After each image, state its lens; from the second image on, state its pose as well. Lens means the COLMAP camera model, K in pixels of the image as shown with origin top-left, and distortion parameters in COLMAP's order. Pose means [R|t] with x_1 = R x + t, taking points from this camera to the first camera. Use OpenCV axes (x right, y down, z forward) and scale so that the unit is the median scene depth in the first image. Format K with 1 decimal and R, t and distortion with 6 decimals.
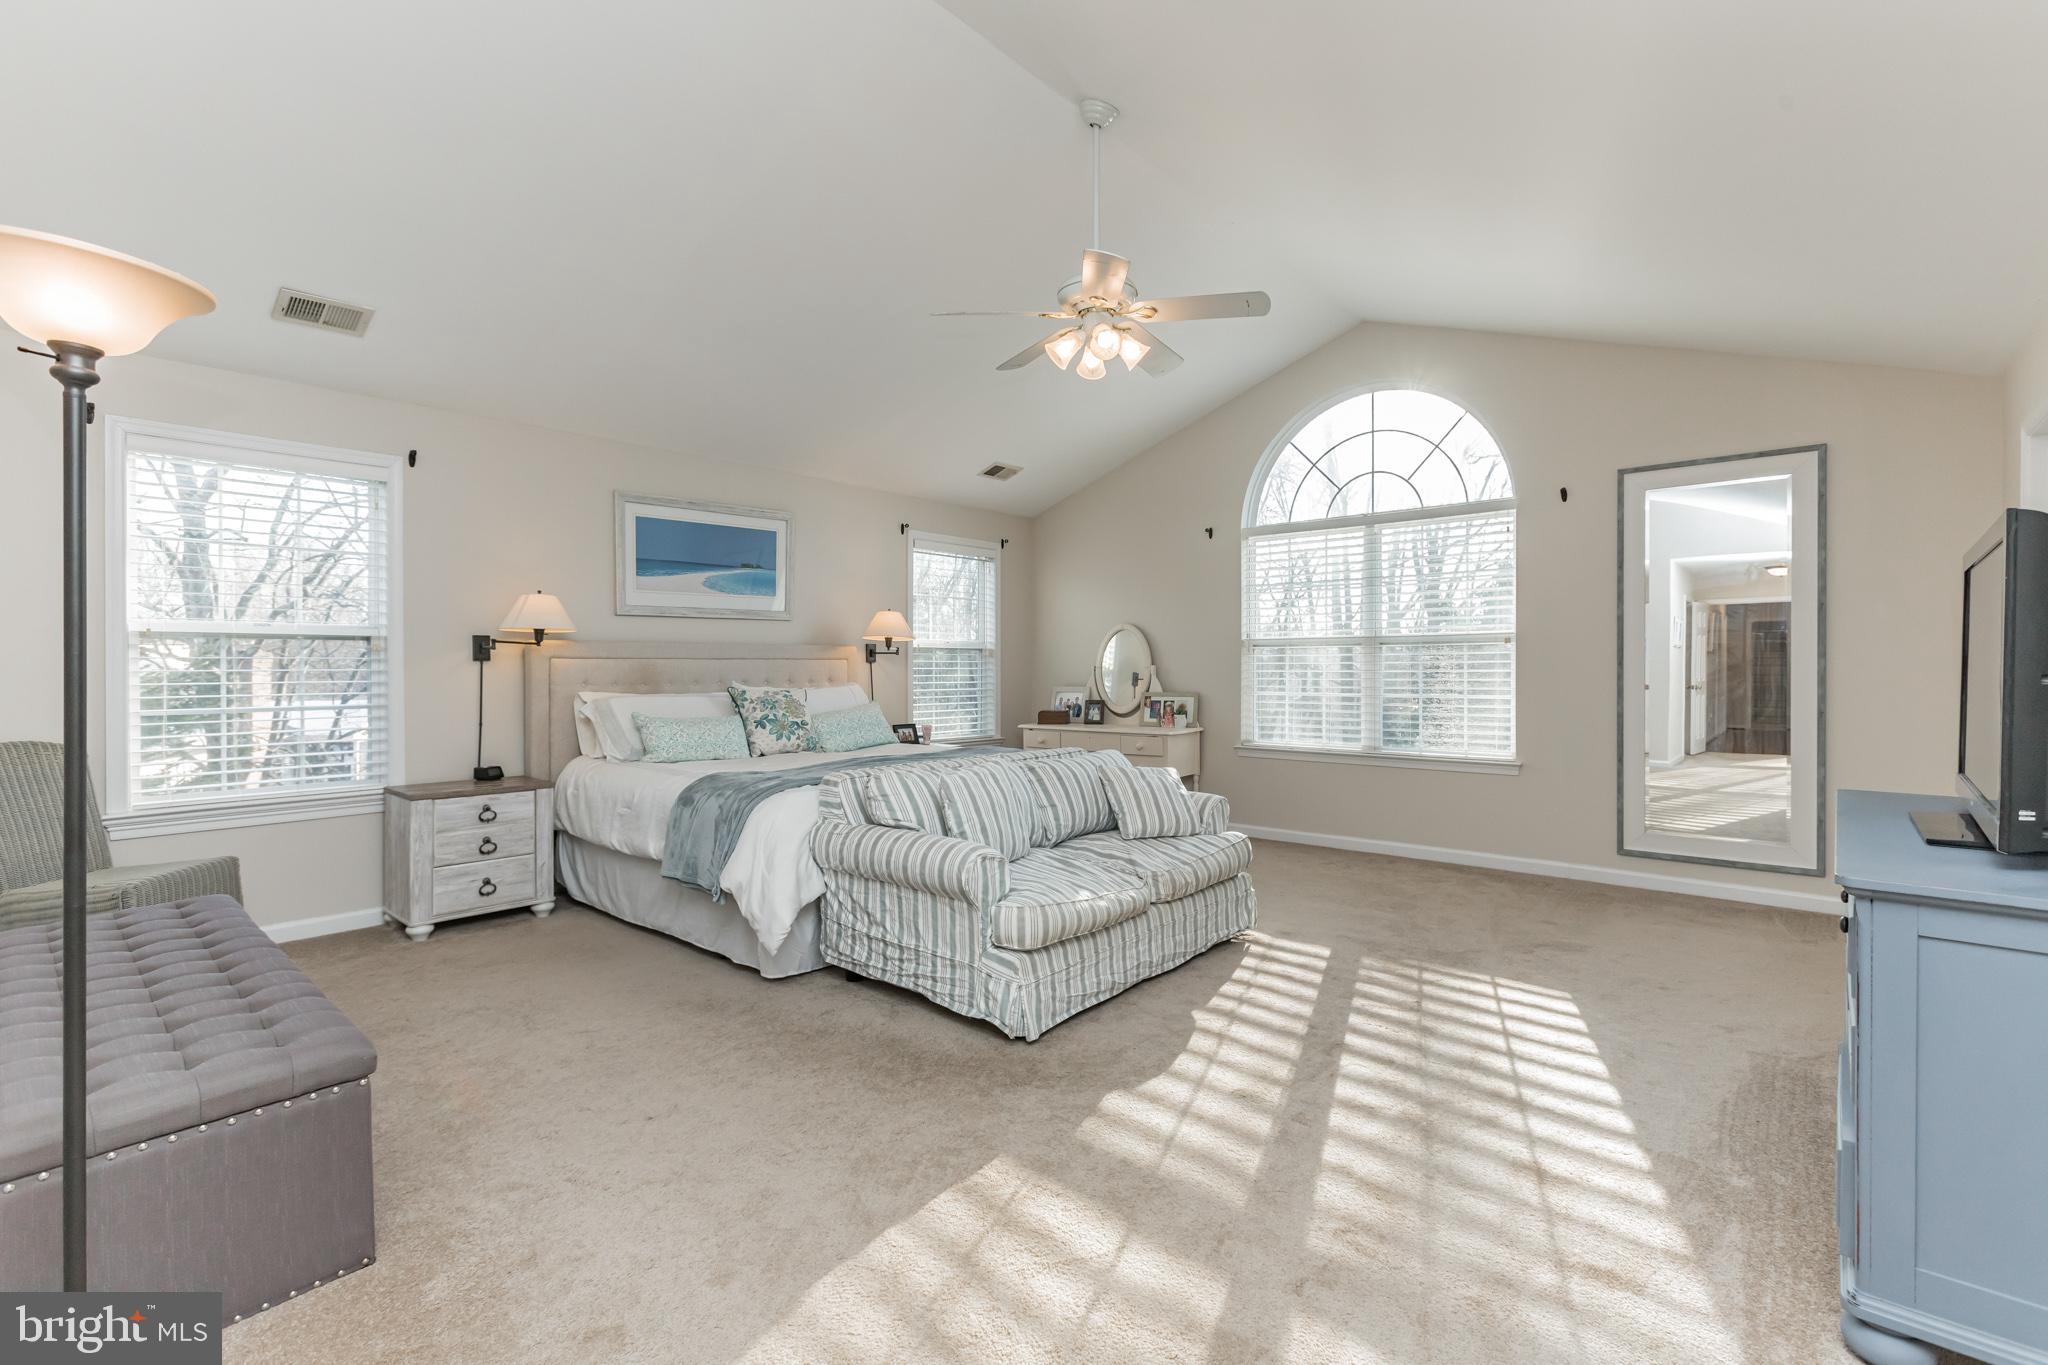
lens RADIAL K [[905.2, 0, 1024.0], [0, 905.2, 682.5], [0, 0, 1]] dist [0.000477, 0.000031]
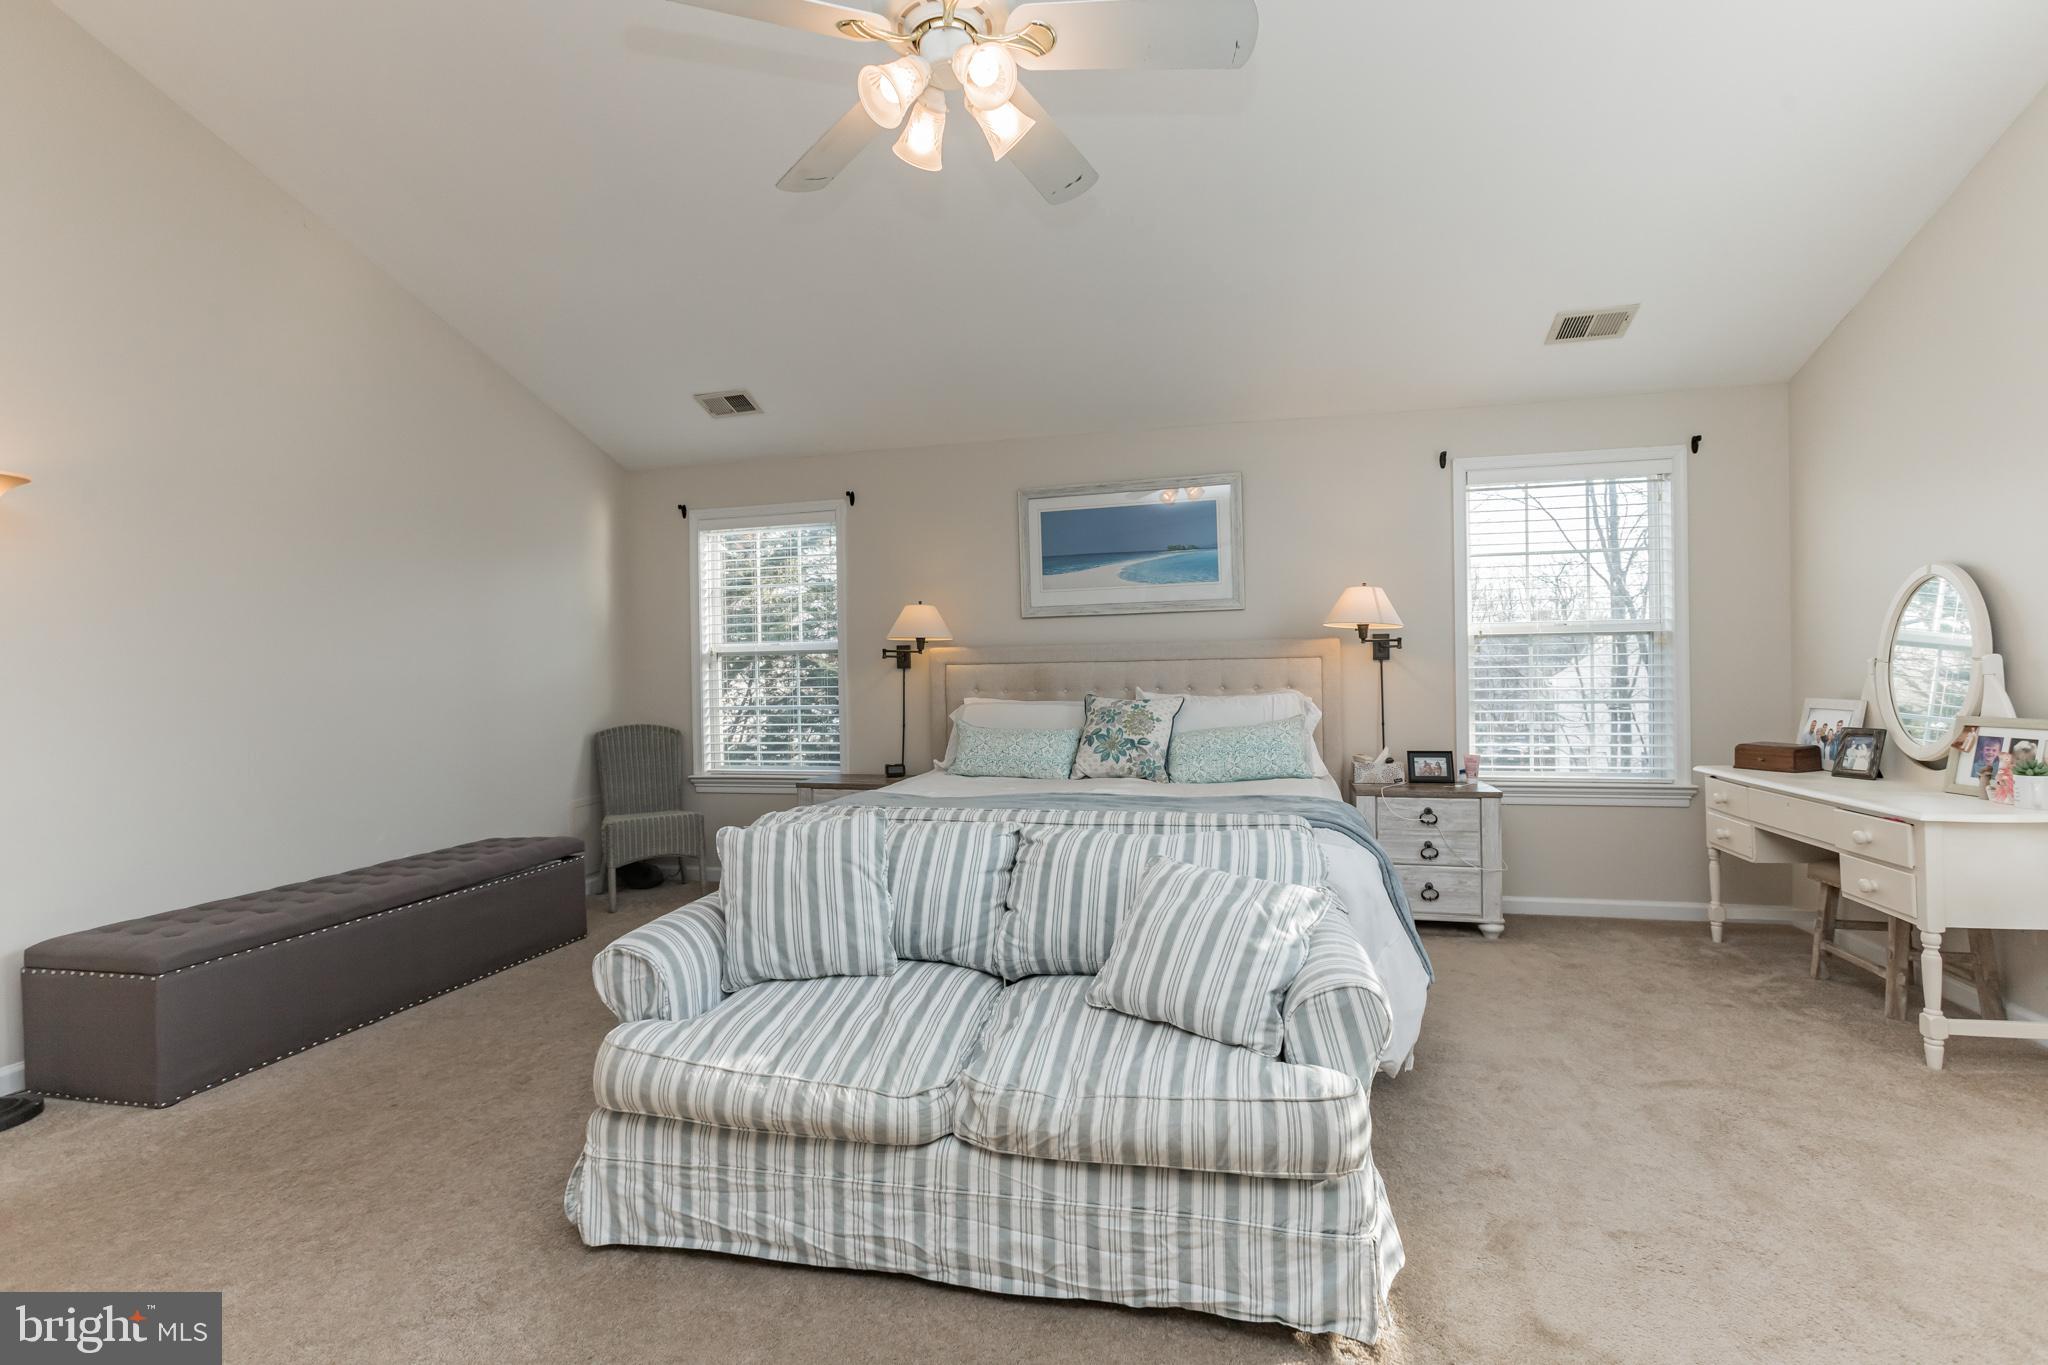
lens RADIAL K [[929.0, 0, 1028.0], [0, 929.0, 666.5], [0, 0, 1]] dist [-0.011625, 0.000014]
pose [[0.475507, -0.014930, -0.879585, 0.421129], [-0.001599, 0.999840, -0.017835, -0.005703], [0.879710, 0.009887, 0.475407, 0.537184]]
